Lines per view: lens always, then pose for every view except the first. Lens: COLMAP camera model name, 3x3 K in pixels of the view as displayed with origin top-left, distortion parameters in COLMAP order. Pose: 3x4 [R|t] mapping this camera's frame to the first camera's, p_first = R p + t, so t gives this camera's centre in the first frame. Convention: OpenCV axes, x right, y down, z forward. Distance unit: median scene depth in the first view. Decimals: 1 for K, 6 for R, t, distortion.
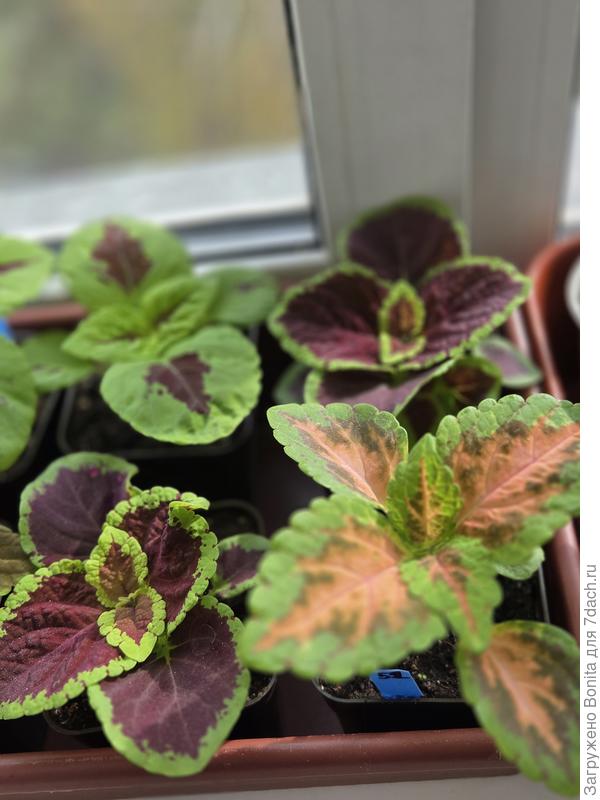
lens RADIAL K [[919.4, 0, 300.4], [0, 919.4, 401.9], [0, 0, 1]] dist [0.022873, 0.000000]
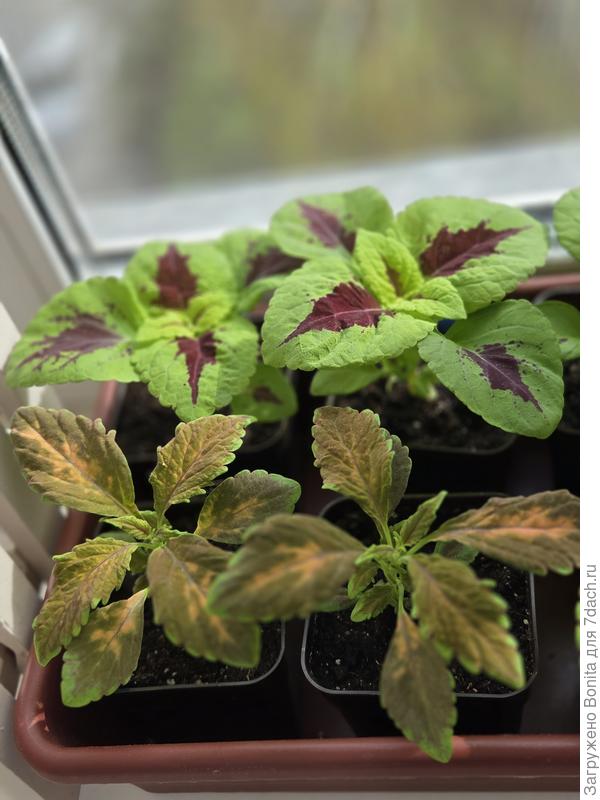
lens RADIAL K [[919.4, 0, 299.7], [0, 919.4, 398.3], [0, 0, 1]] dist [0.022873, 0.000000]
pose [[0.993235, 0.030558, -0.112024, -0.531297], [-0.031508, 0.999481, -0.006723, 0.051241], [0.111761, 0.010207, 0.993683, 0.019293]]
